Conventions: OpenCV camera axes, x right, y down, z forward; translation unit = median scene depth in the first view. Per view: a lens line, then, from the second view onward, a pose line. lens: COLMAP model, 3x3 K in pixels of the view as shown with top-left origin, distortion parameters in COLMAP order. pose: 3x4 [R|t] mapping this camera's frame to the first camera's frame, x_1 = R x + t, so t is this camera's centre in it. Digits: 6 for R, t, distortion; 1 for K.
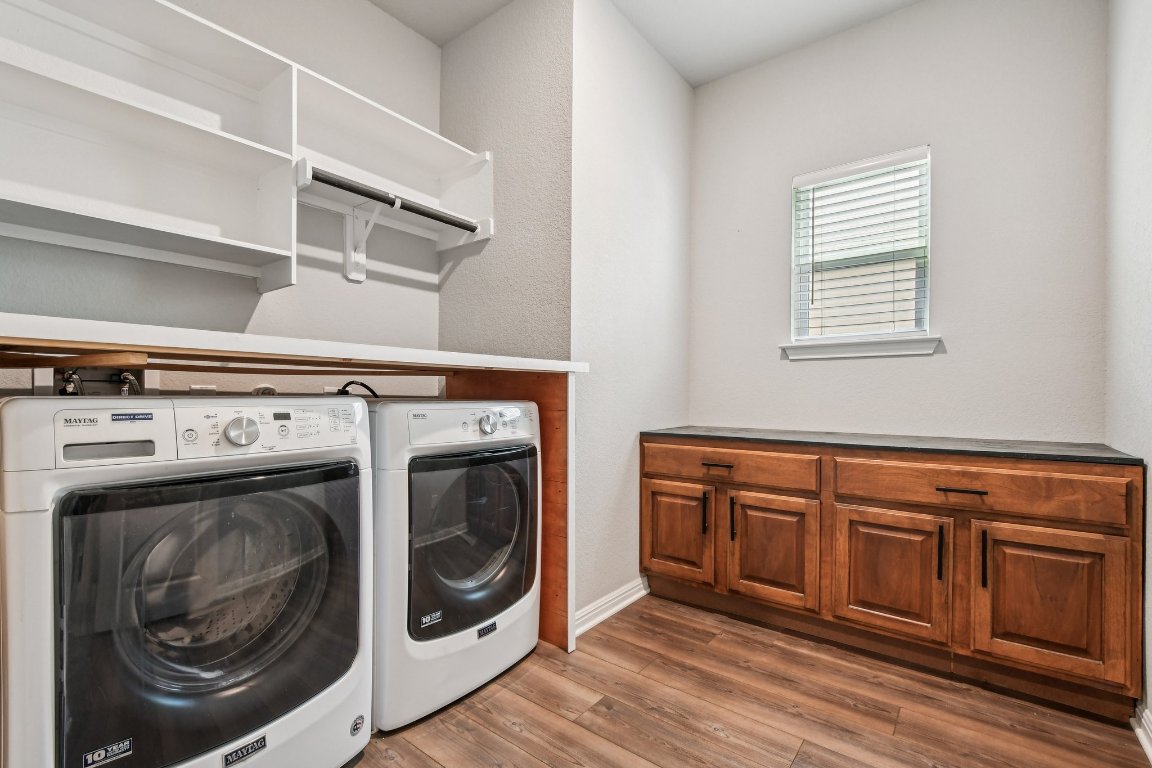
lens RADIAL K [[512.4, 0, 571.8], [0, 512.4, 389.0], [0, 0, 1]] dist [-0.000408, -0.001732]
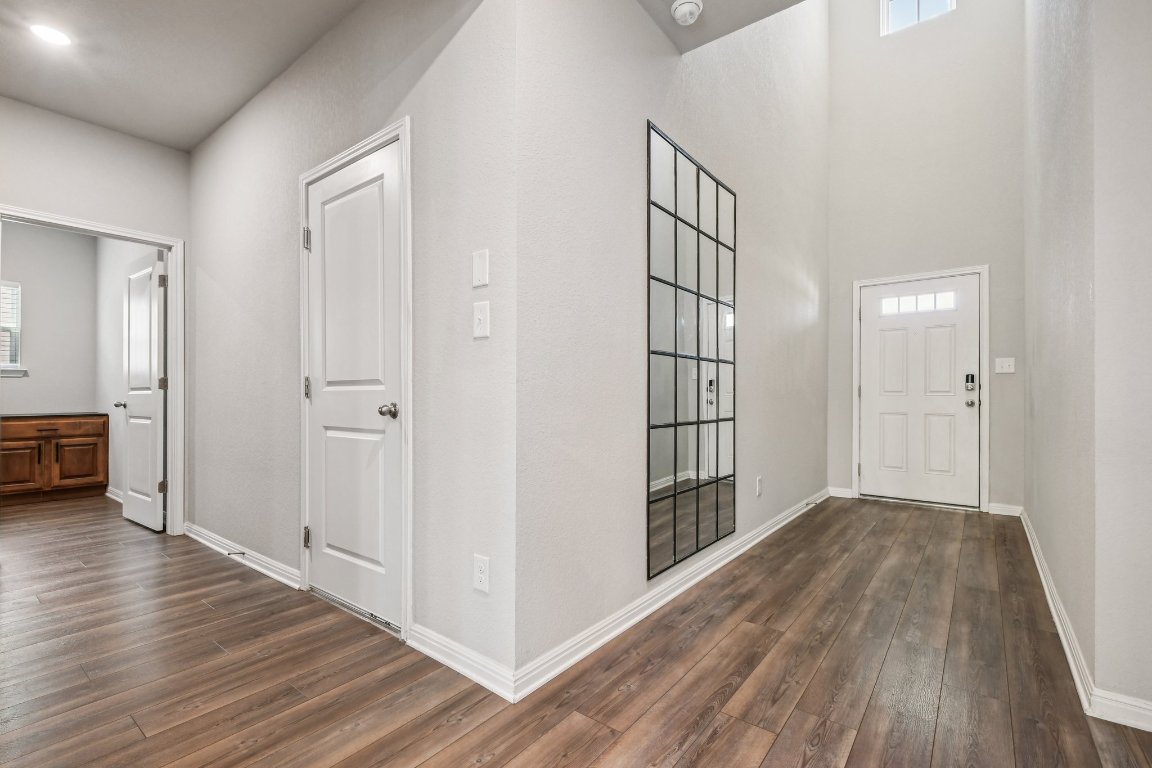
lens RADIAL K [[512.4, 0, 576.6], [0, 512.4, 400.0], [0, 0, 1]] dist [-0.000408, -0.001732]
pose [[-0.014194, -0.007911, 0.999868, -2.045131], [-0.004555, 0.999959, 0.007847, 0.004359], [-0.999889, -0.004443, -0.014229, -1.819546]]
